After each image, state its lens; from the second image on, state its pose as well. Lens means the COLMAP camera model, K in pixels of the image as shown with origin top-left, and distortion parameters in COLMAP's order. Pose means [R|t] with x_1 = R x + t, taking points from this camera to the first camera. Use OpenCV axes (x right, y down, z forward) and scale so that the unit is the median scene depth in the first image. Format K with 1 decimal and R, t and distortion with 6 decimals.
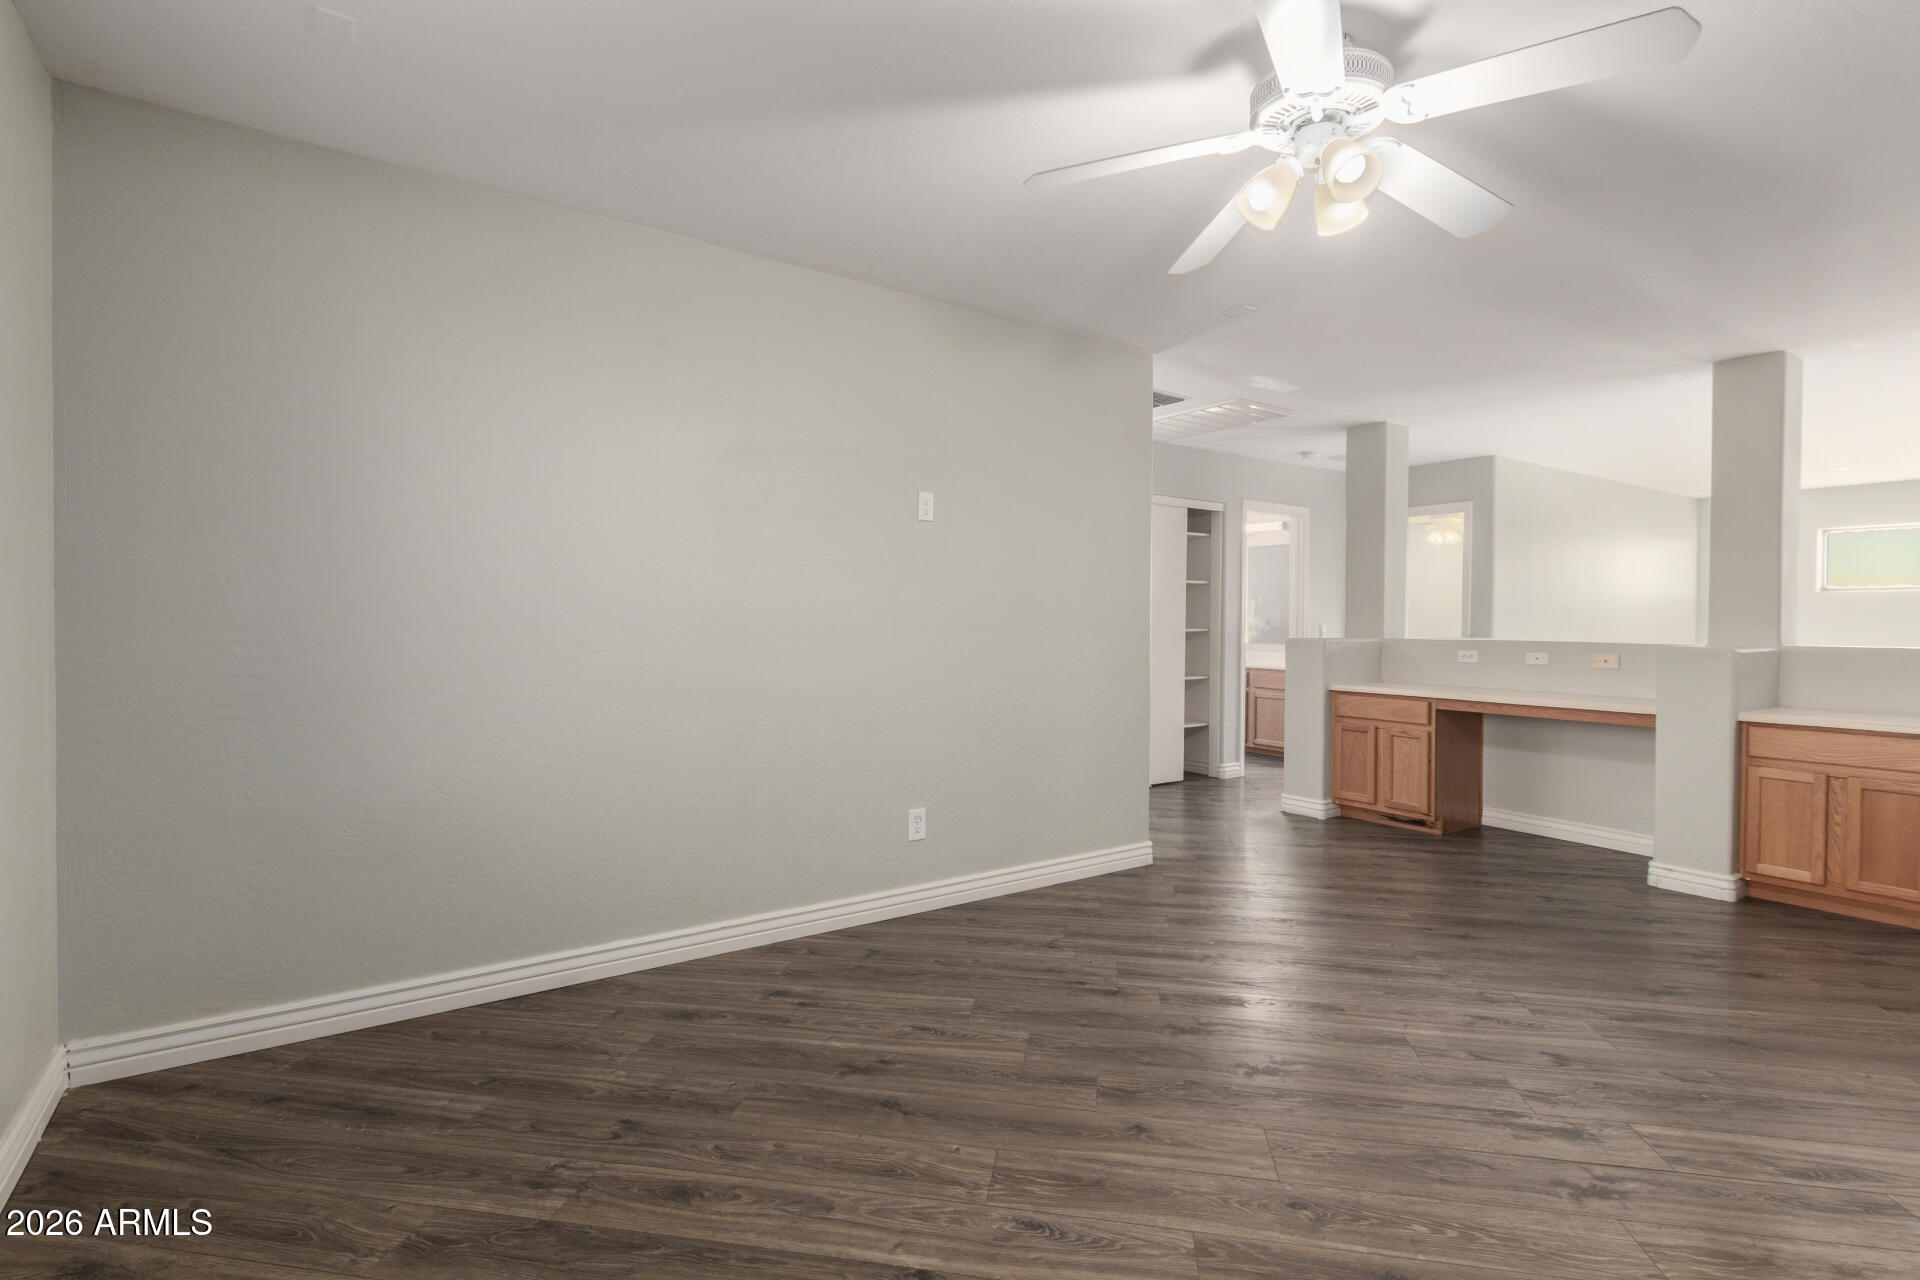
lens RADIAL K [[910.2, 0, 950.7], [0, 910.2, 643.1], [0, 0, 1]] dist [0.009472, -0.002080]
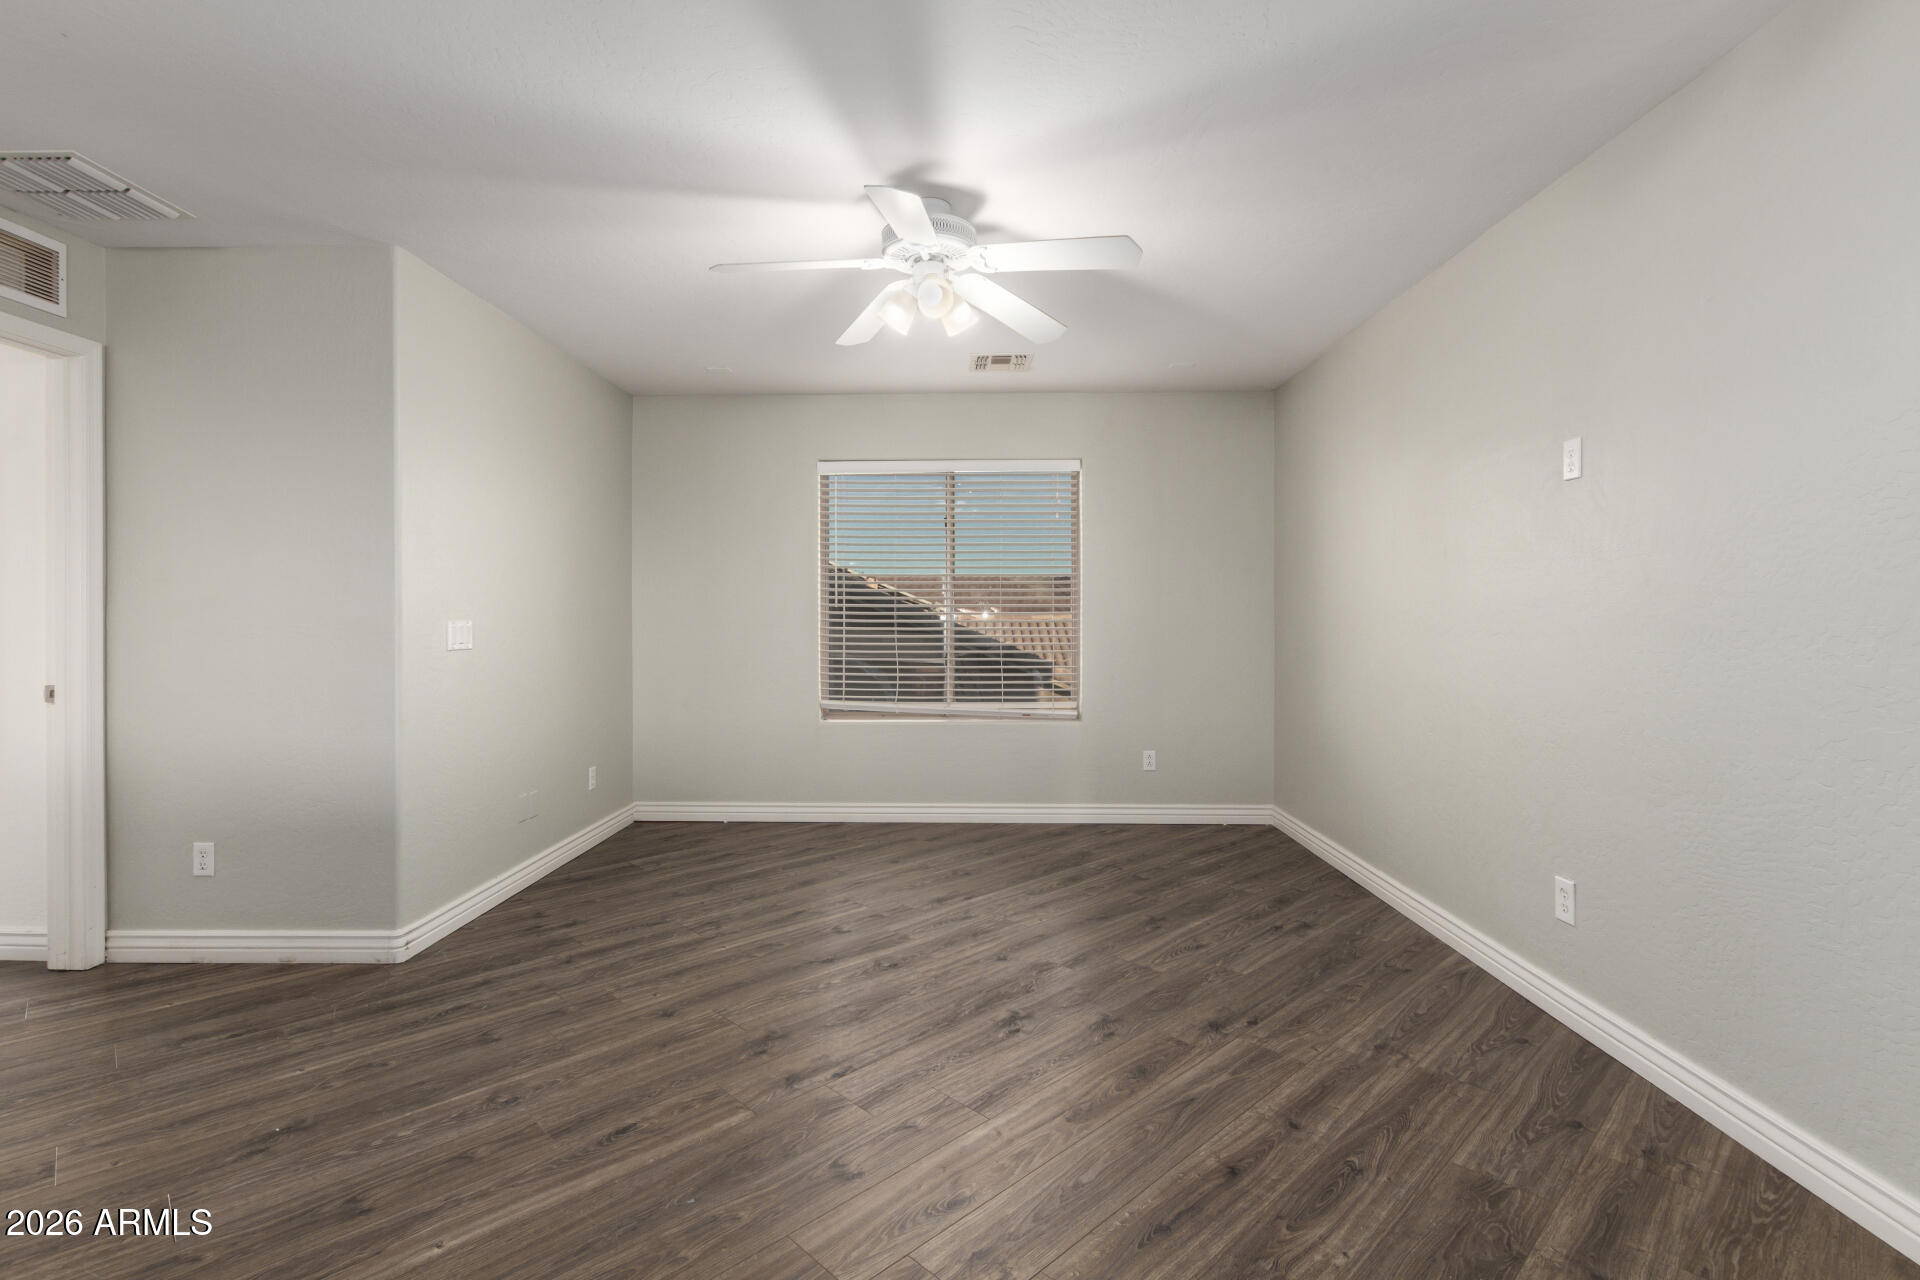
lens RADIAL K [[898.7, 0, 954.0], [0, 898.7, 619.6], [0, 0, 1]] dist [0.007999, -0.001055]
pose [[-0.577264, -0.007579, -0.816522, 1.347149], [-0.027163, 0.999582, 0.009926, -0.029667], [0.816106, 0.027909, -0.577228, 1.637879]]
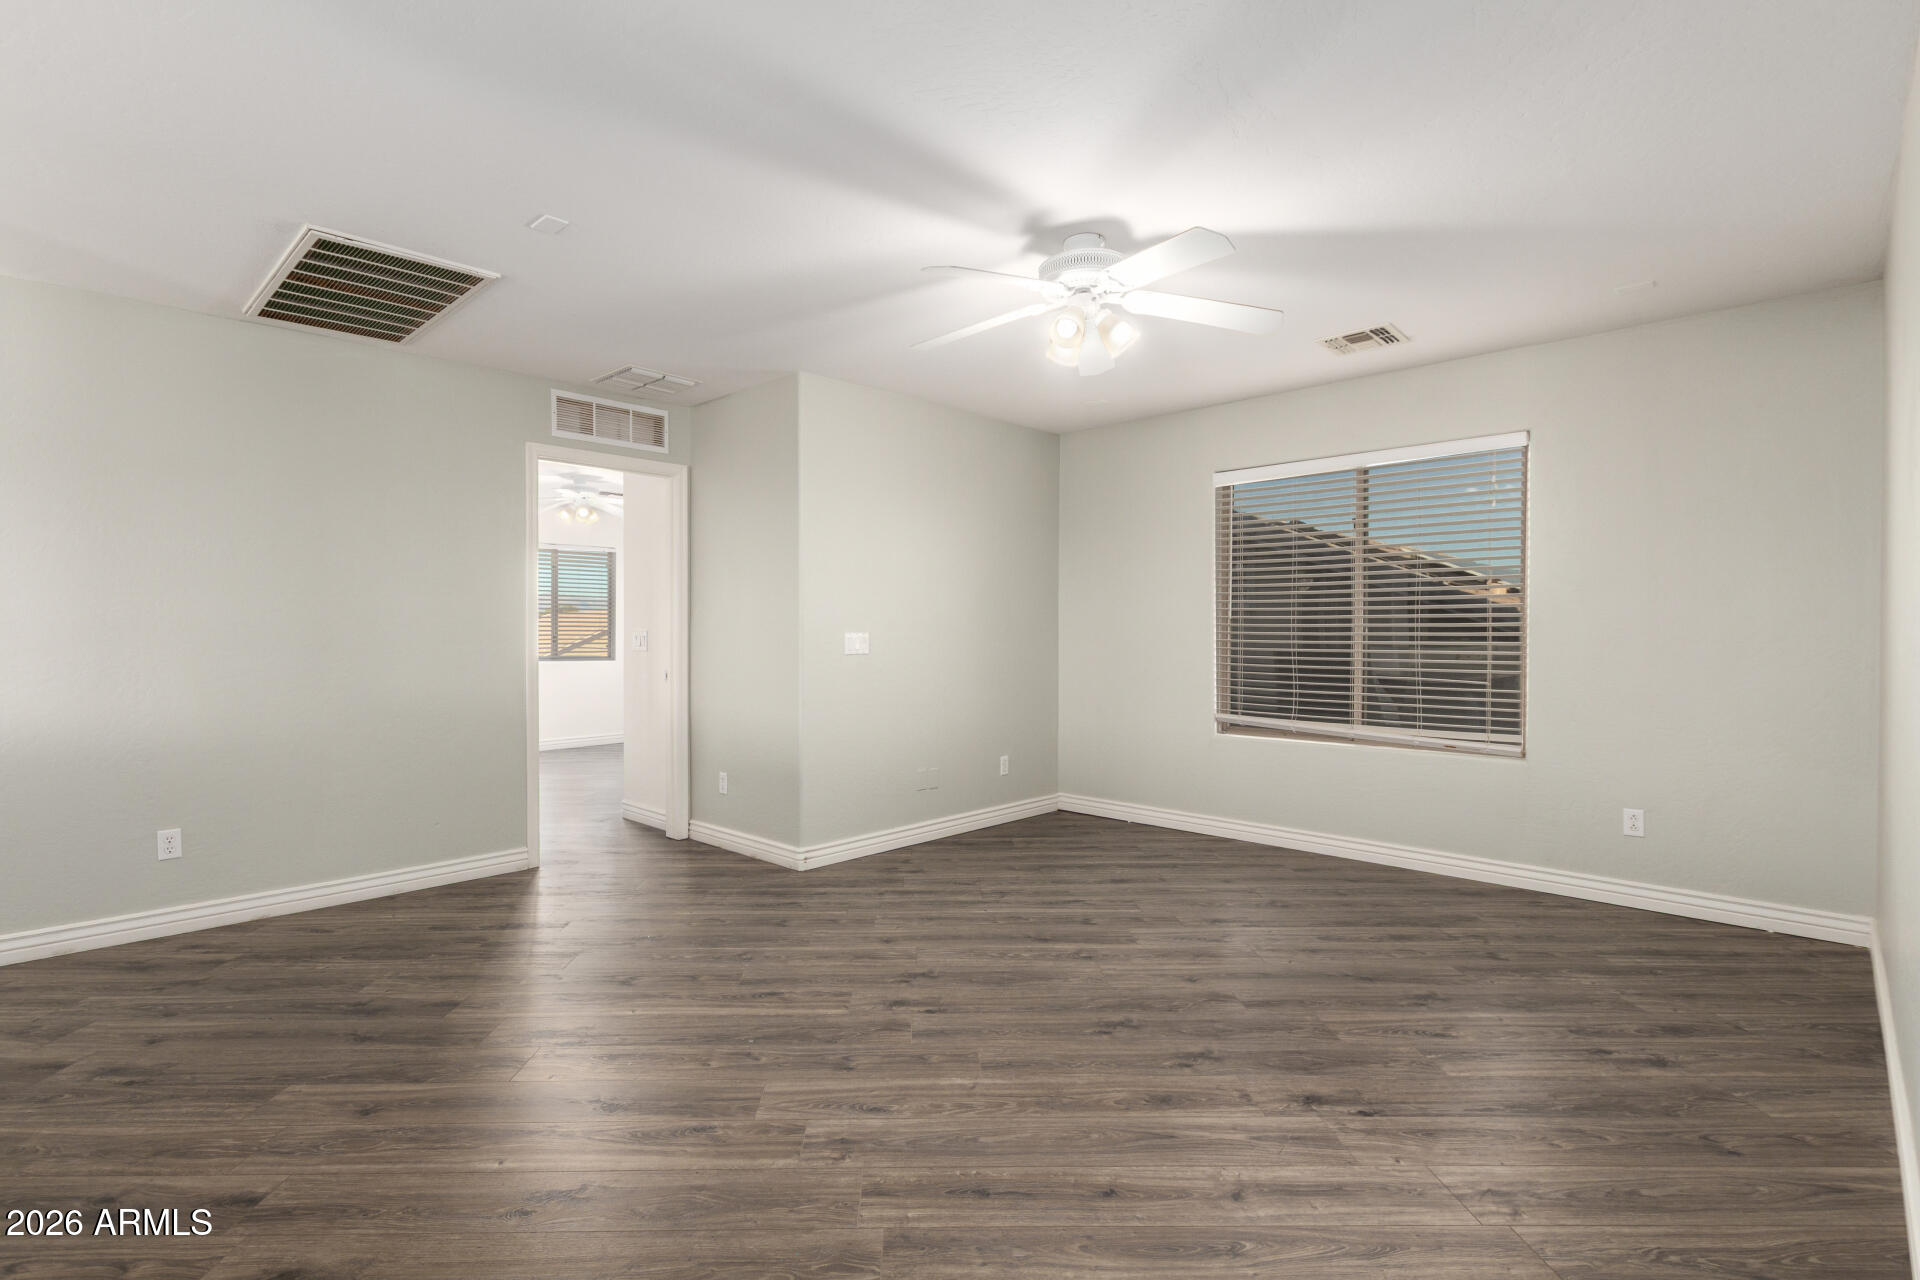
lens RADIAL K [[910.2, 0, 930.7], [0, 910.2, 636.0], [0, 0, 1]] dist [0.009472, -0.002080]
pose [[-0.980576, -0.007543, -0.195994, 0.834063], [-0.013649, 0.999462, 0.029821, -0.046731], [0.195663, 0.031917, -0.980152, 2.150823]]
